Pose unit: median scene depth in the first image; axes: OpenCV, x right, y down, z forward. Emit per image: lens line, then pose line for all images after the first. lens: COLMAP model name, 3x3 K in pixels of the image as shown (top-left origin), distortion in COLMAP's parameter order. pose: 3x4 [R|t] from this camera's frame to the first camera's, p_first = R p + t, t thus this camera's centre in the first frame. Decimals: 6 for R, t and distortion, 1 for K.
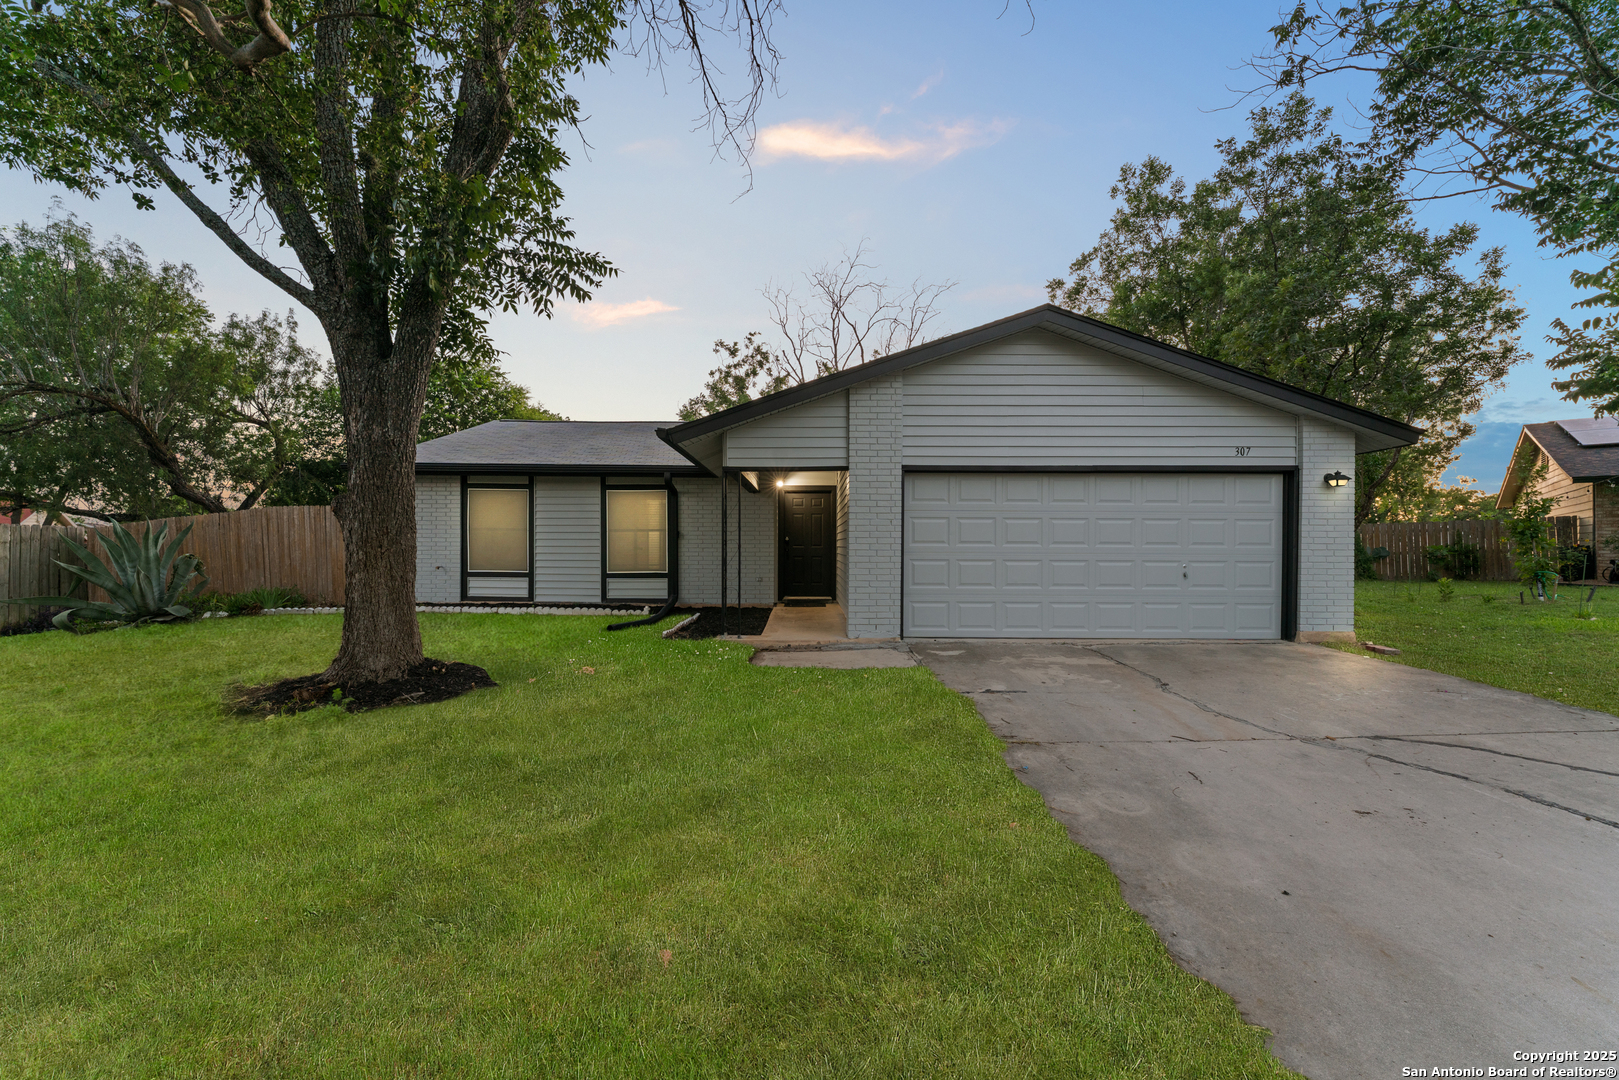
lens RADIAL K [[645.9, 0, 806.1], [0, 645.9, 543.5], [0, 0, 1]] dist [-0.007697, -0.000806]
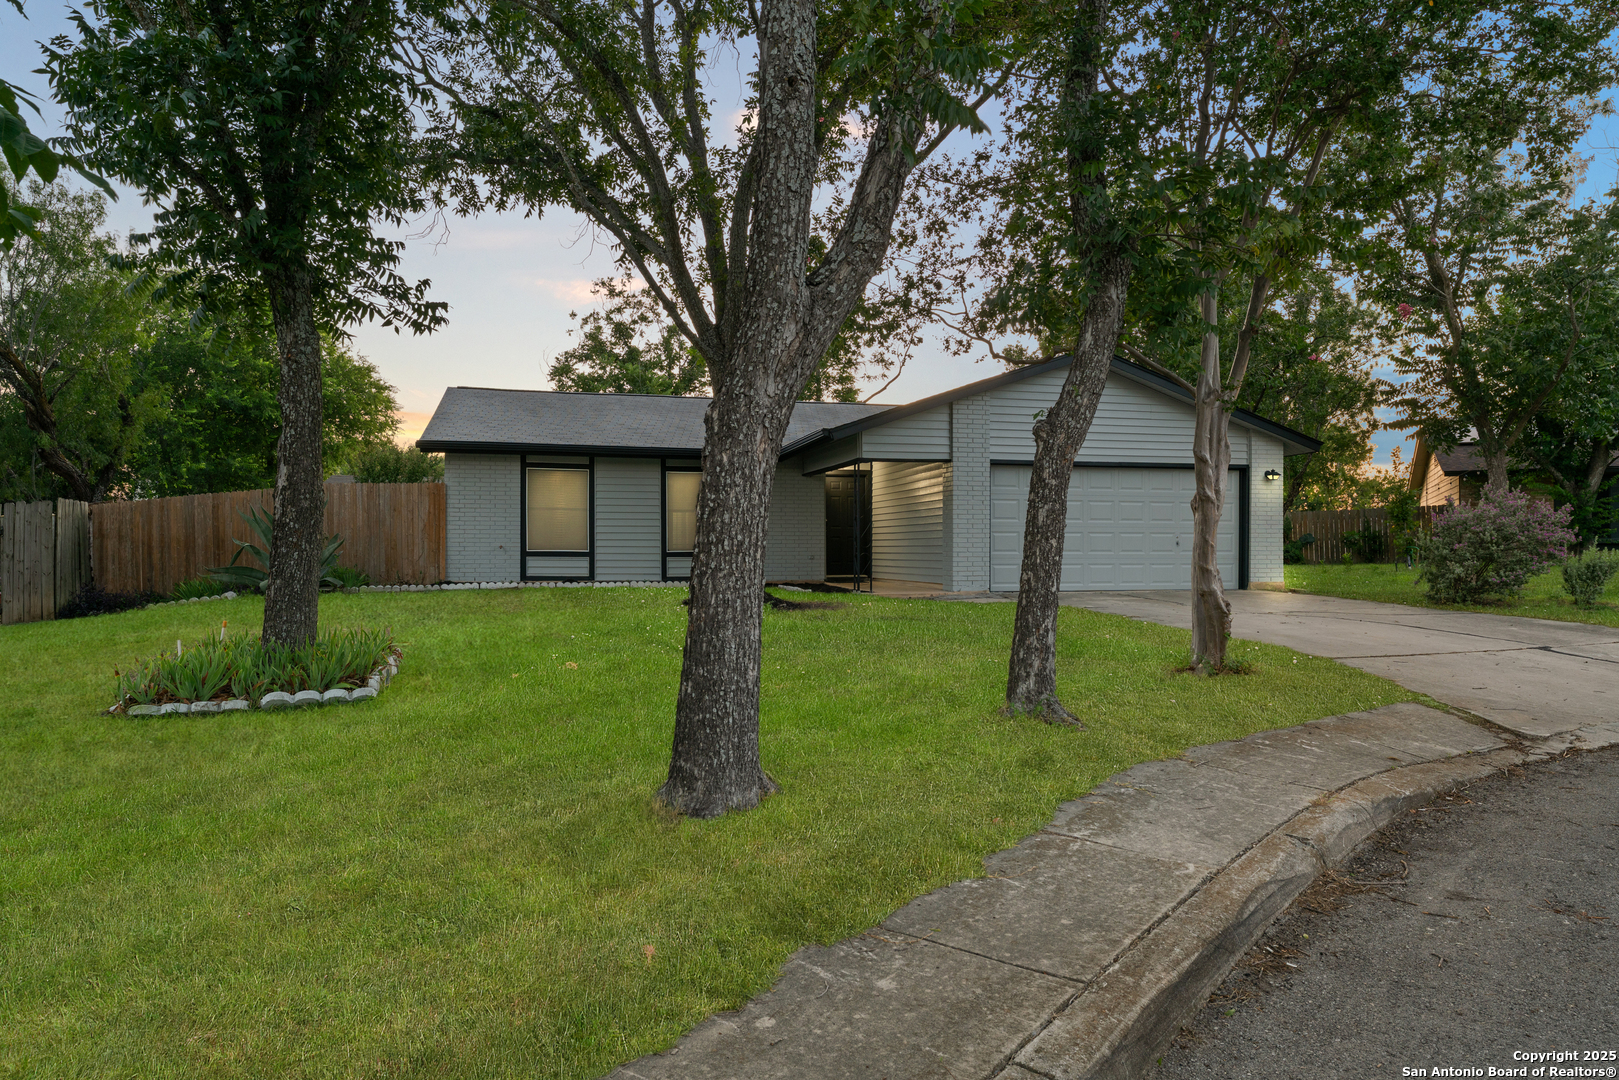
lens RADIAL K [[971.6, 0, 810.5], [0, 971.6, 540.3], [0, 0, 1]] dist [-0.002449, 0.000476]
pose [[0.969094, -0.001676, 0.246687, -0.473306], [0.002841, 0.999986, -0.004365, 0.034905], [-0.246676, 0.004931, 0.969085, -0.565106]]
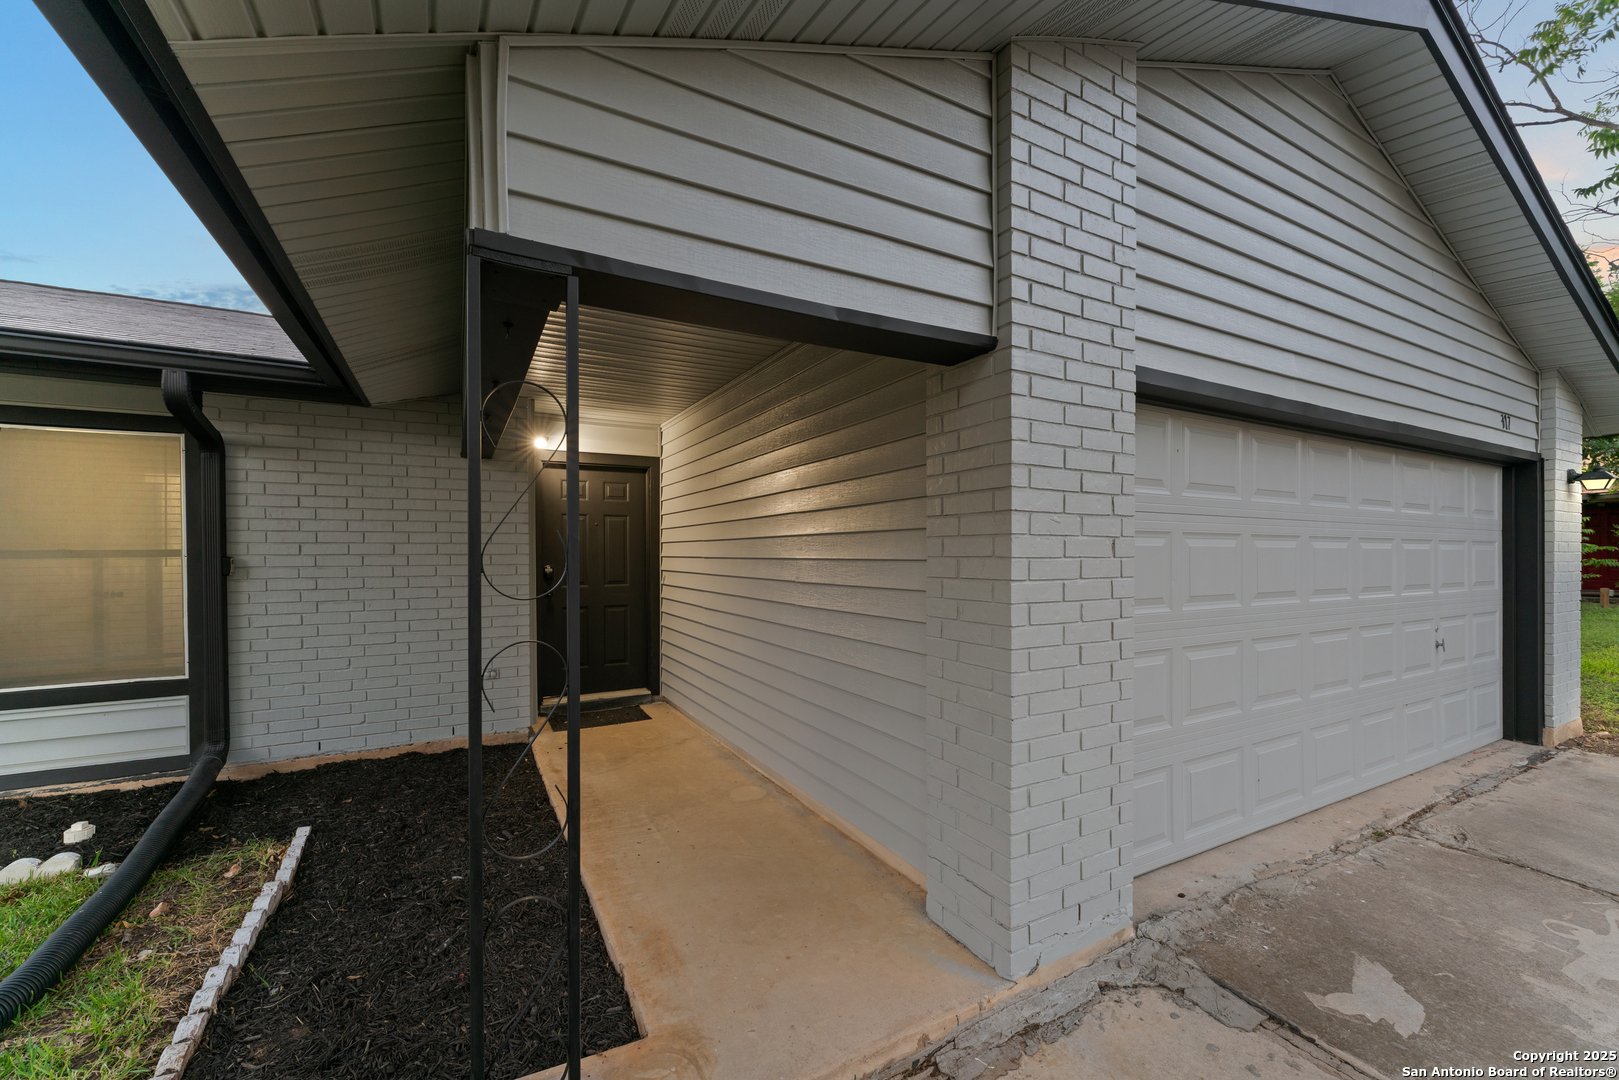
lens RADIAL K [[645.9, 0, 810.4], [0, 645.9, 551.1], [0, 0, 1]] dist [-0.007697, -0.000806]
pose [[0.875312, -0.006186, 0.483520, -0.090520], [0.003860, 0.999976, 0.005804, -0.022617], [-0.483544, -0.003214, 0.875314, 0.548055]]
